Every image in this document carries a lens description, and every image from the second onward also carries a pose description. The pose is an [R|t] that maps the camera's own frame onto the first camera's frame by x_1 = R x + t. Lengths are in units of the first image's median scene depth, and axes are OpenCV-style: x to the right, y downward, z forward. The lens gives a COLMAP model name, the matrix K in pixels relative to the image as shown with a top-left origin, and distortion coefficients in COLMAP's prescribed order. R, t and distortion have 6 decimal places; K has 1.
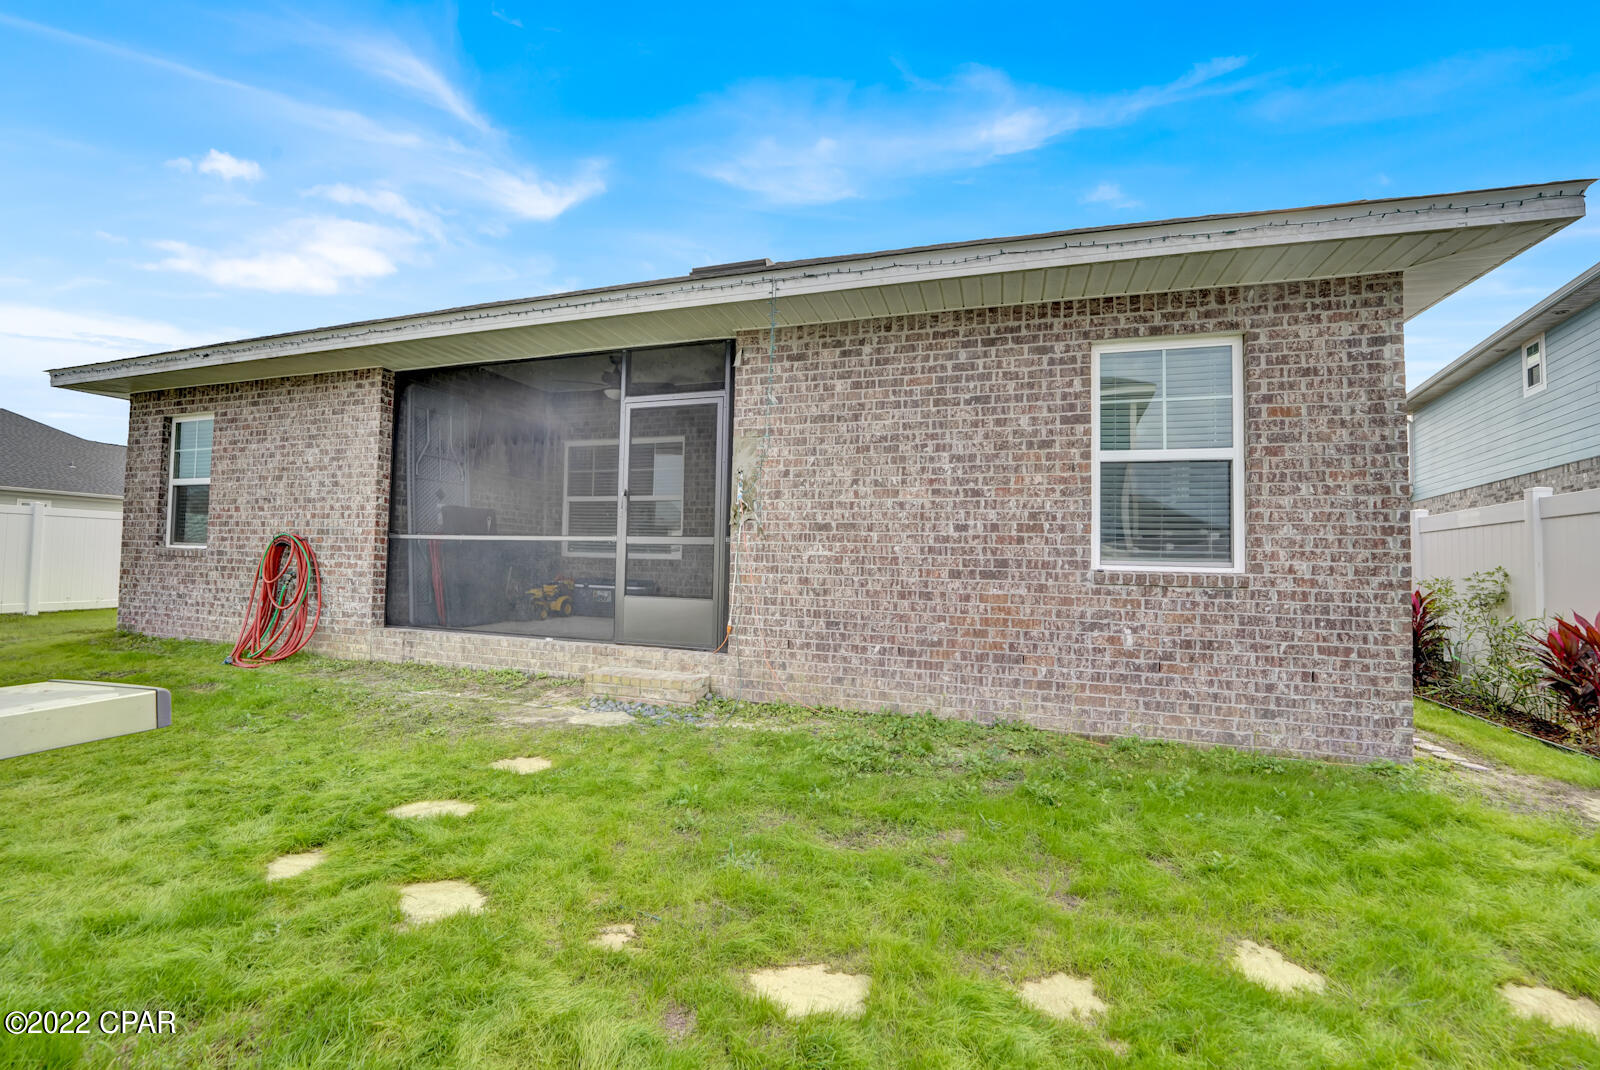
lens RADIAL K [[650.1, 0, 820.1], [0, 650.1, 538.1], [0, 0, 1]] dist [-0.025872, 0.000380]
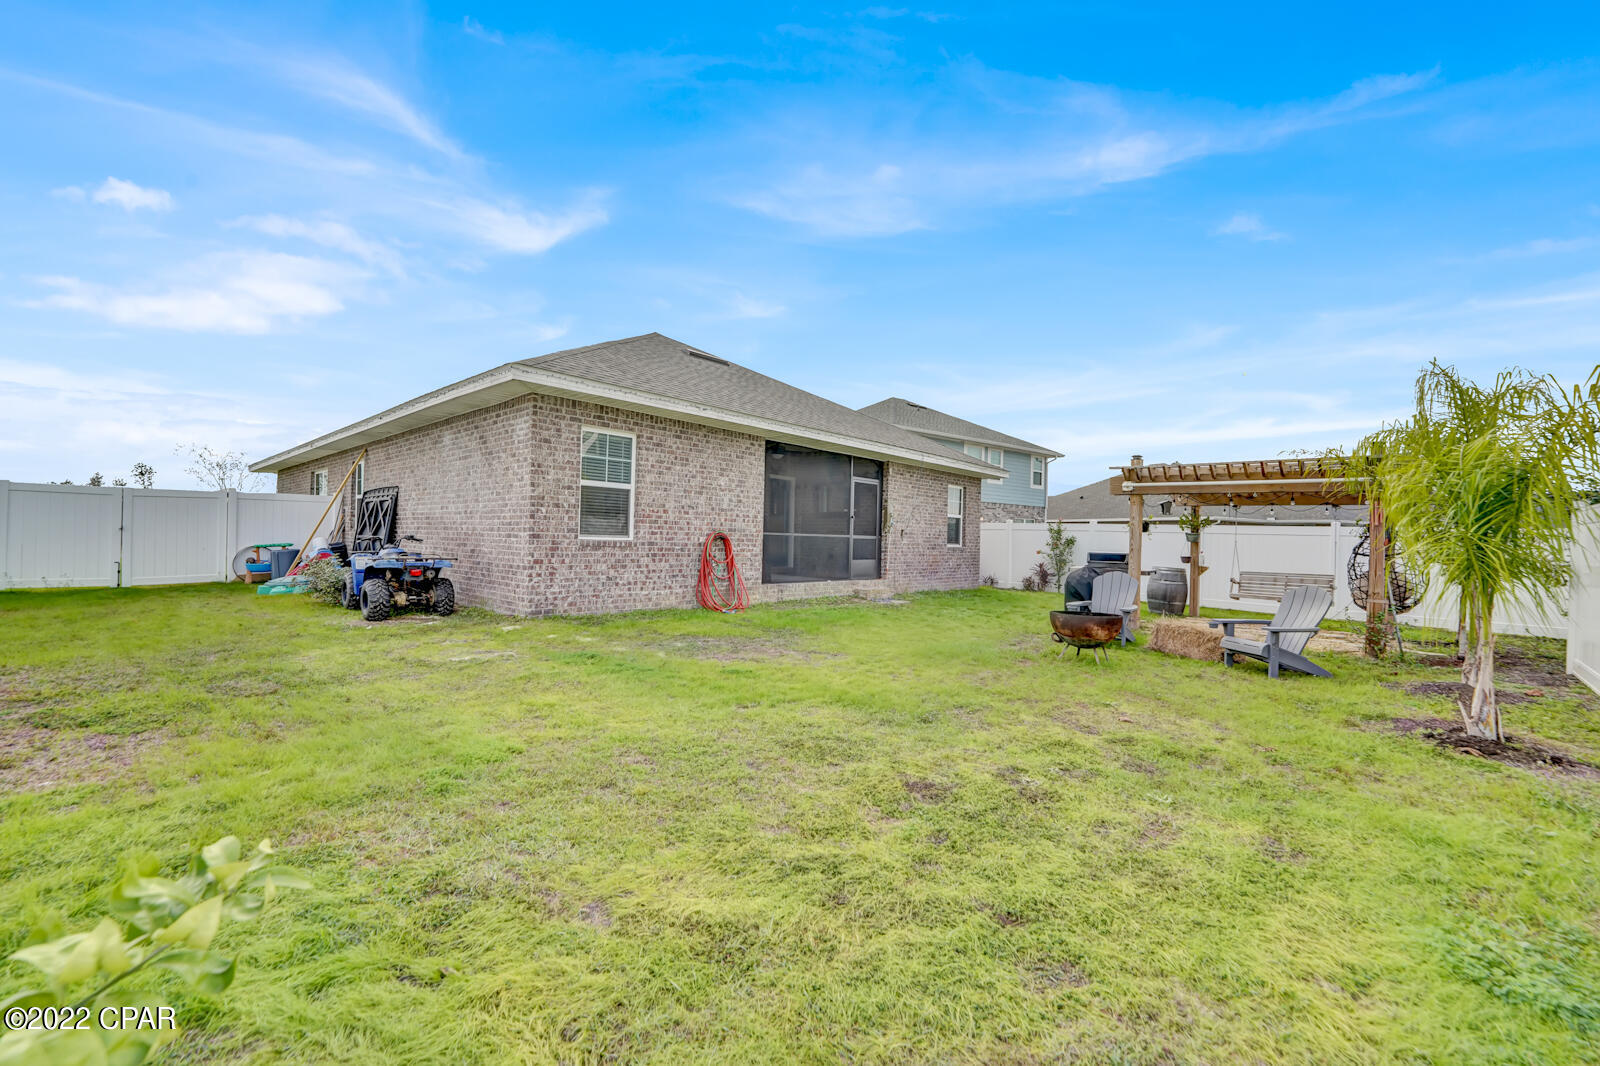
lens RADIAL K [[636.6, 0, 801.8], [0, 636.6, 537.3], [0, 0, 1]] dist [-0.026237, 0.000080]
pose [[0.413543, -0.006258, 0.910463, -2.778639], [-0.048129, 0.998428, 0.028723, -0.059438], [-0.909212, -0.055698, 0.412592, 0.219902]]
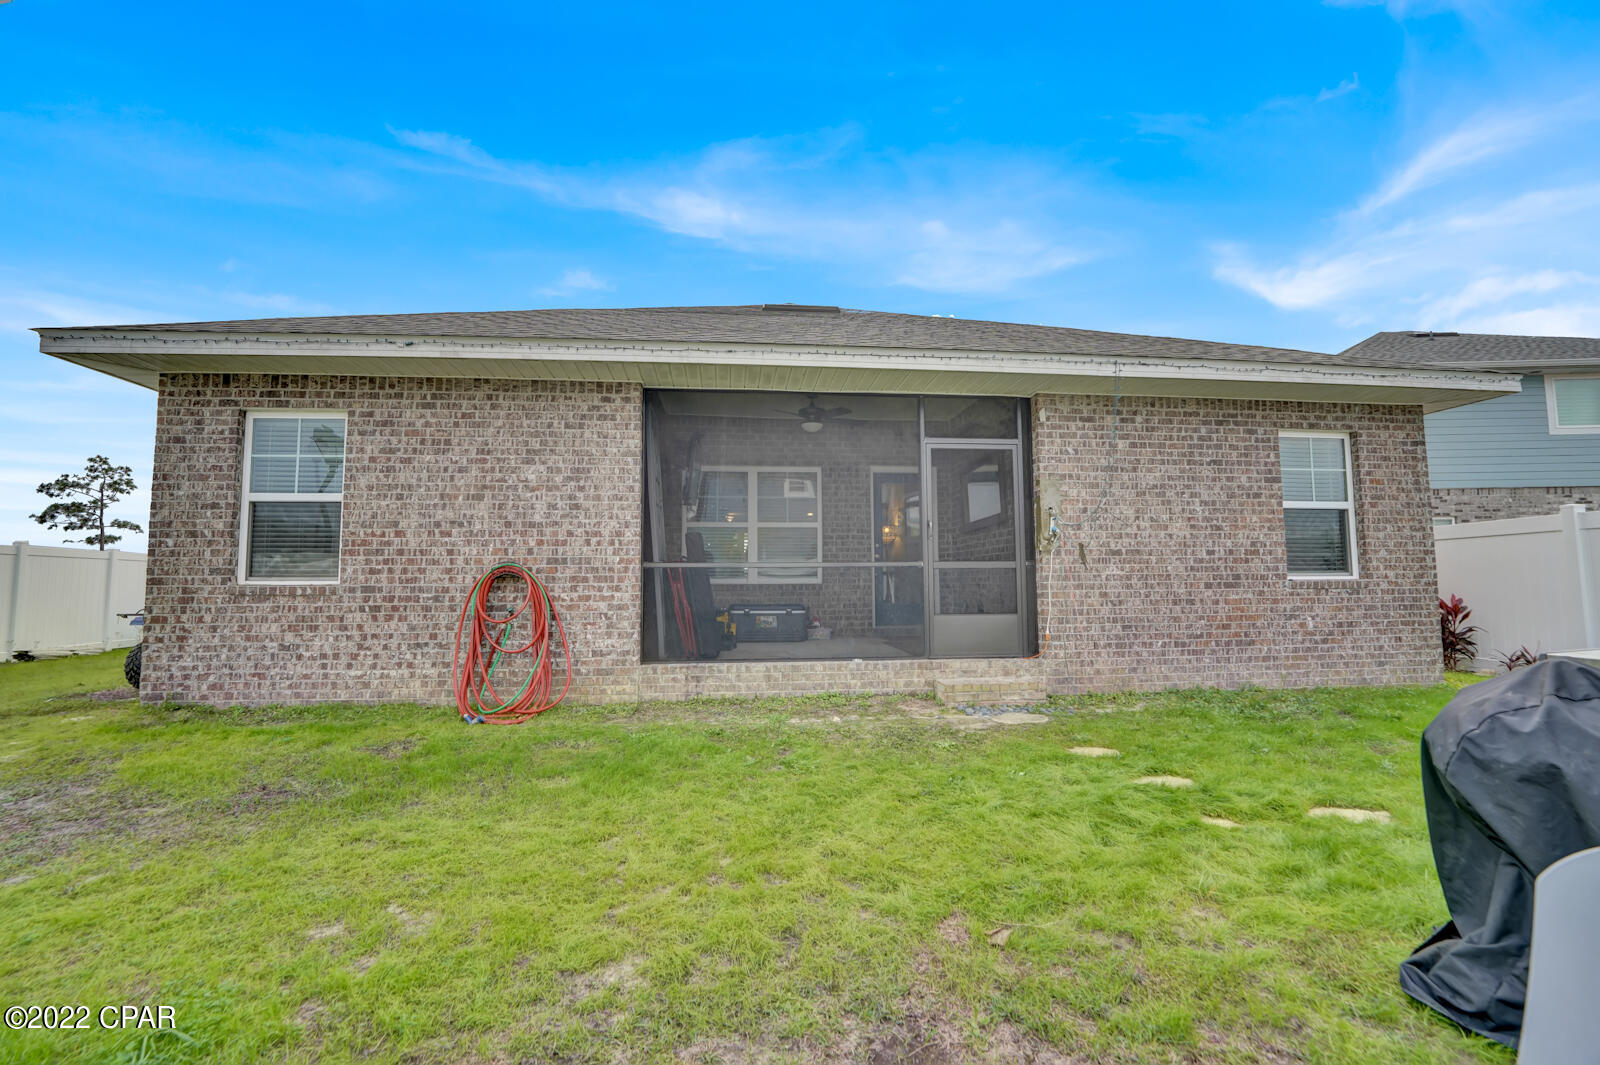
lens RADIAL K [[644.8, 0, 784.1], [0, 644.8, 539.2], [0, 0, 1]] dist [-0.026782, 0.000797]
pose [[0.917613, 0.001478, 0.397473, -1.074742], [0.011603, 0.999467, -0.030501, -0.011933], [-0.397306, 0.032600, 0.917107, 0.089901]]
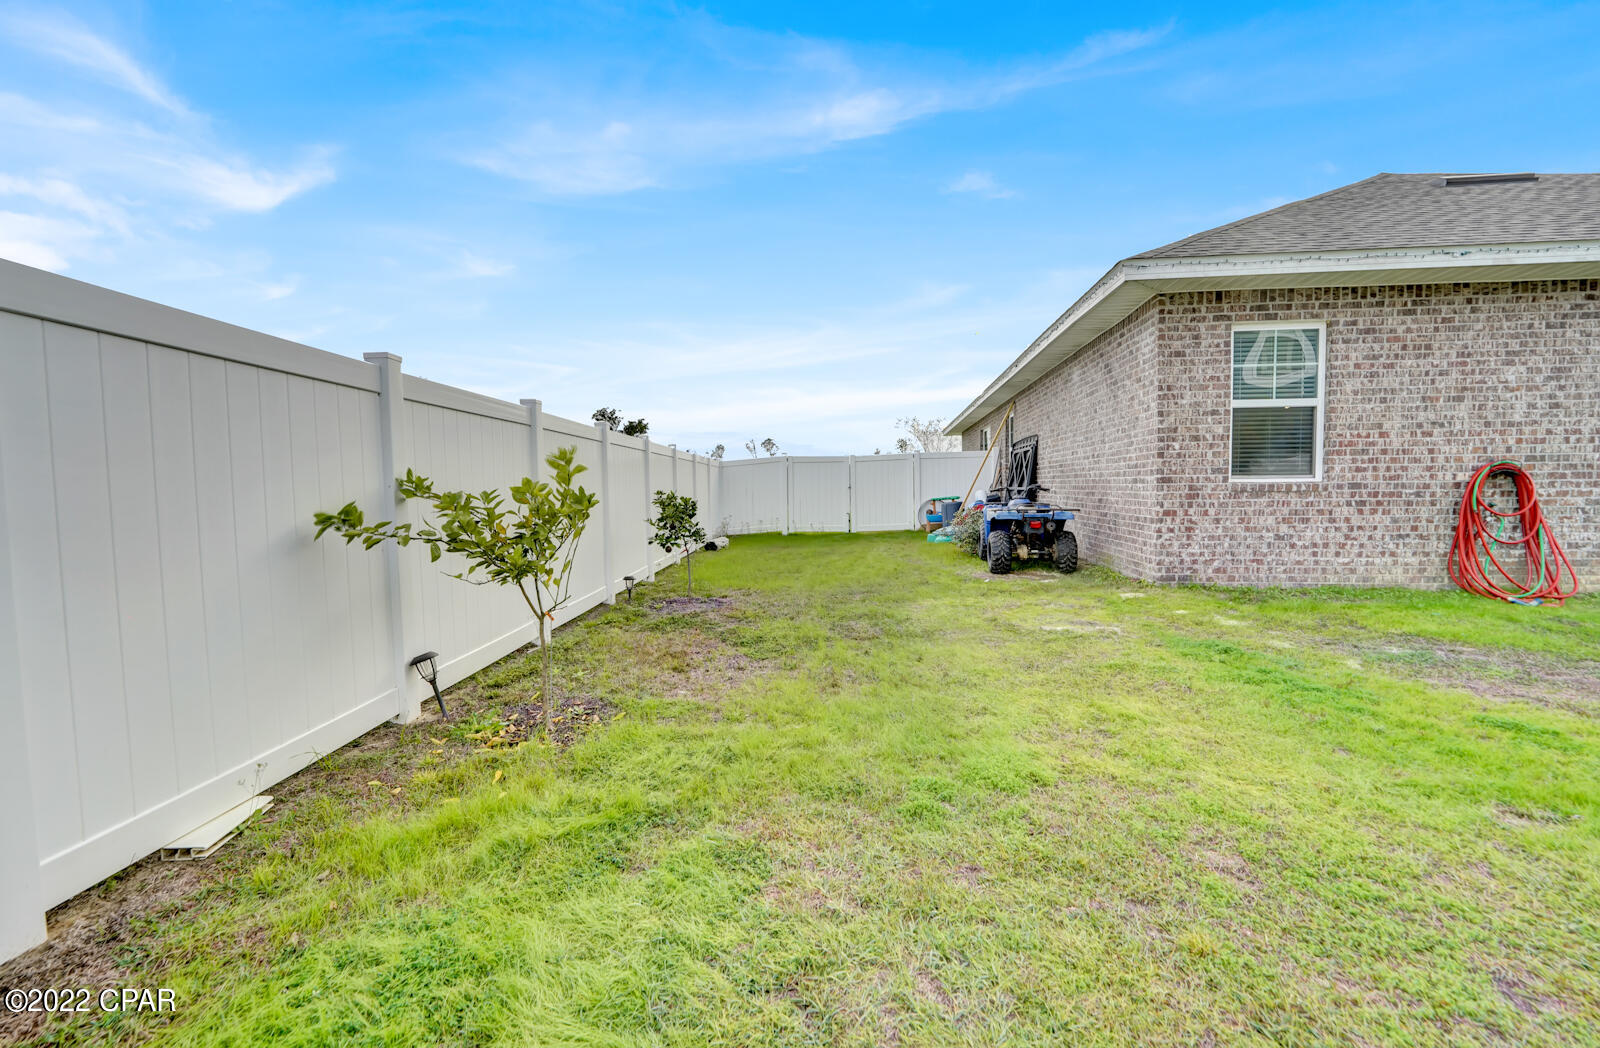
lens RADIAL K [[668.2, 0, 800.0], [0, 668.2, 524.0], [0, 0, 1]] dist [-0.037877, 0.006512]
pose [[0.985998, -0.042181, 0.161333, -2.522453], [0.027083, 0.995141, 0.094660, -0.040795], [-0.164542, -0.088965, 0.982350, 0.328985]]
